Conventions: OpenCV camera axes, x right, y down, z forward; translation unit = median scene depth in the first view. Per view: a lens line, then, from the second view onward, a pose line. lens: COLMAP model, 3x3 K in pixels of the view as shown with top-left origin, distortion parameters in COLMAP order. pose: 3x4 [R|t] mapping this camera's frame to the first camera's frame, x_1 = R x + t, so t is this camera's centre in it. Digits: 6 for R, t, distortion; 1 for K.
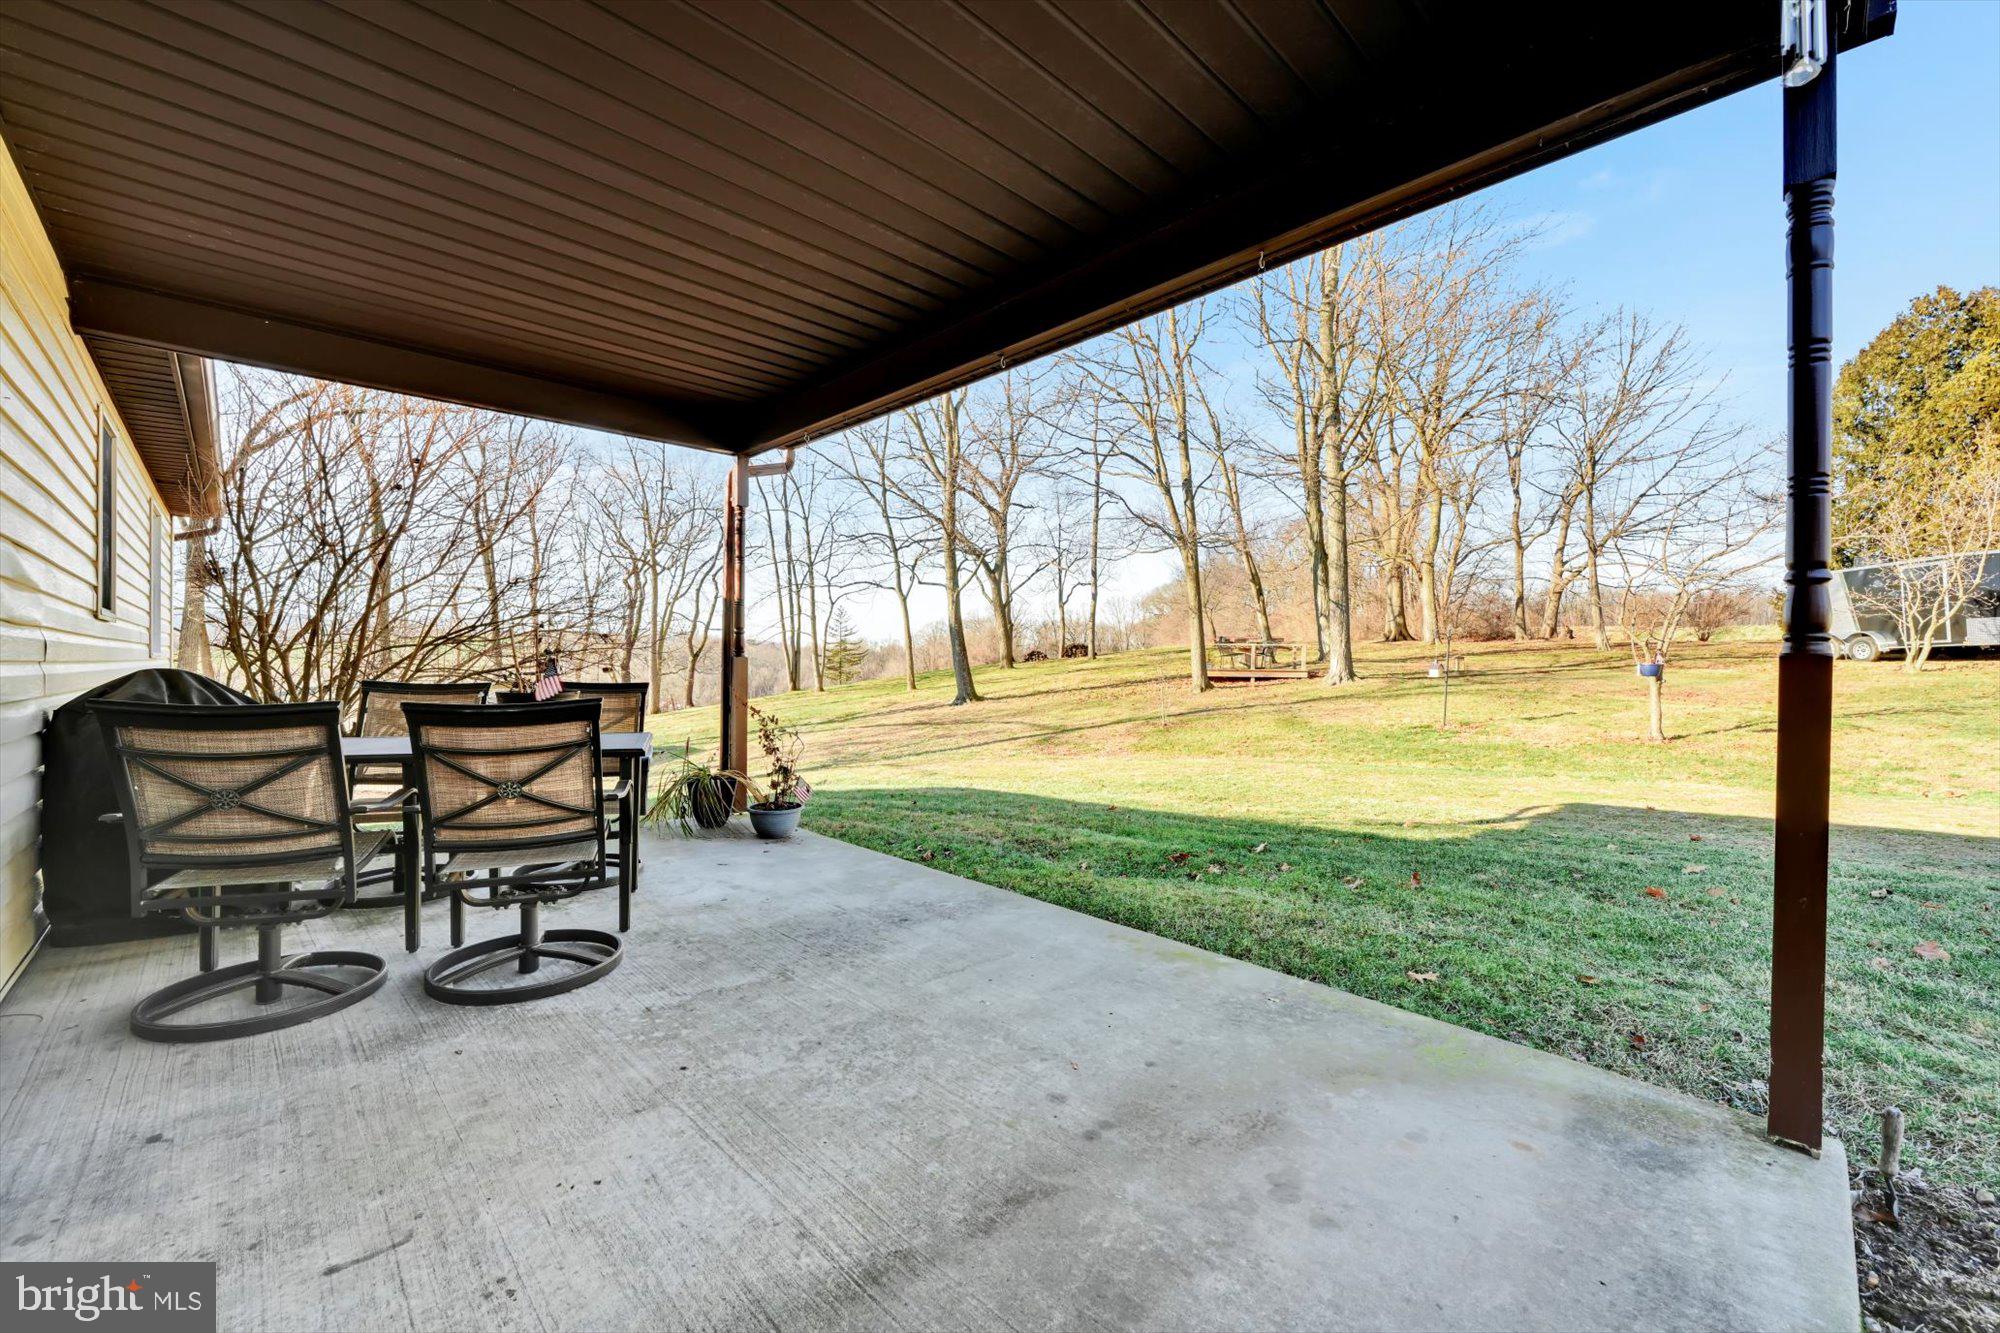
lens RADIAL K [[792.7, 0, 1032.6], [0, 792.7, 674.8], [0, 0, 1]] dist [0.000252, -0.000007]
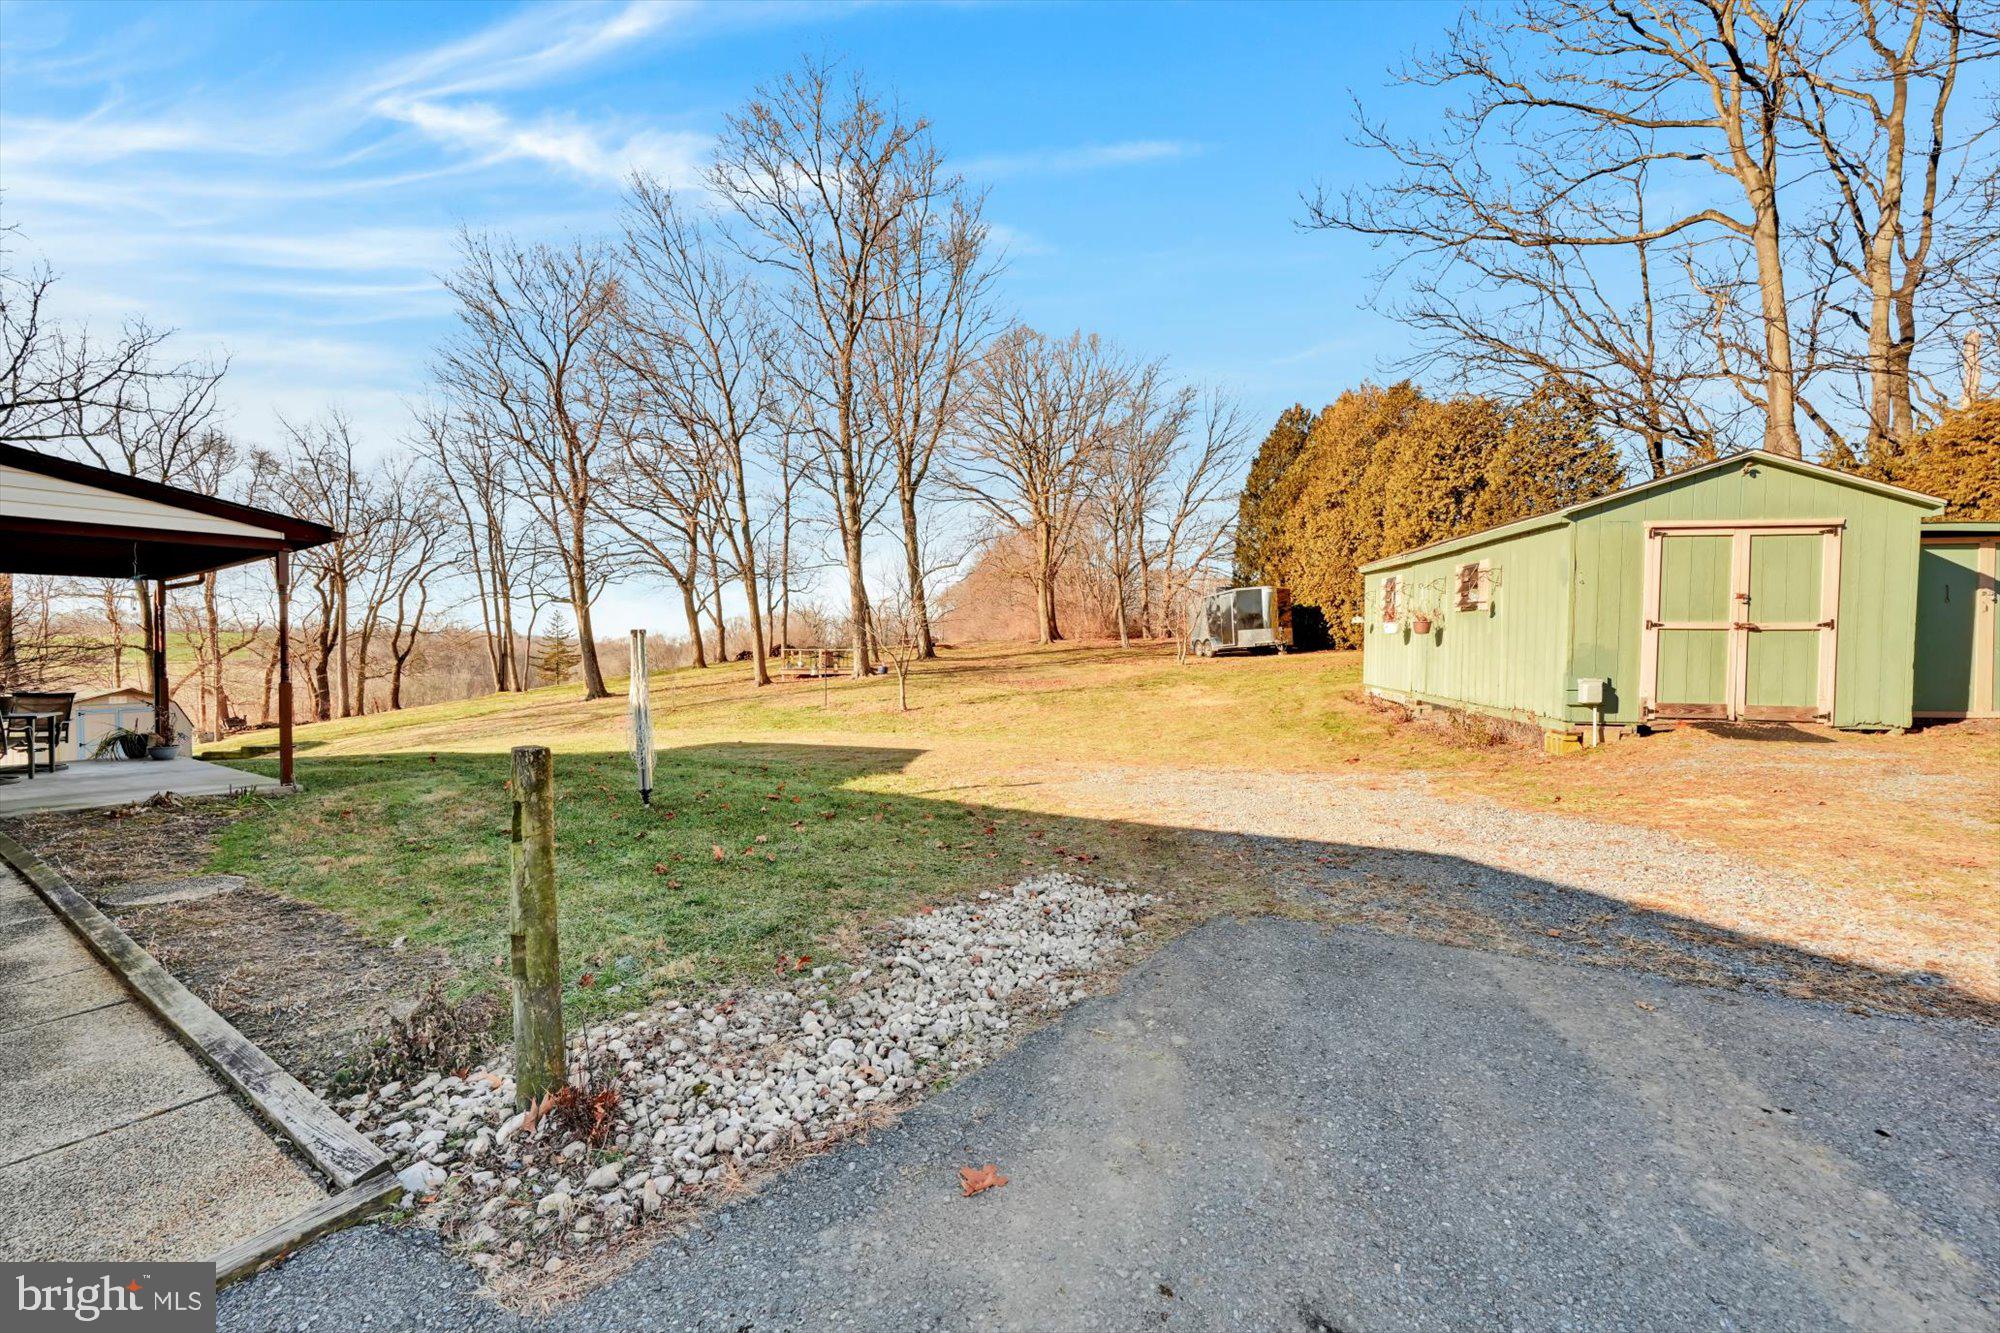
lens RADIAL K [[792.7, 0, 1032.6], [0, 792.7, 674.8], [0, 0, 1]] dist [0.000252, -0.000007]
pose [[0.978245, -0.017923, 0.206677, 0.179656], [0.016078, 0.999815, 0.010602, -0.002370], [-0.206829, -0.007048, 0.978352, -0.187710]]
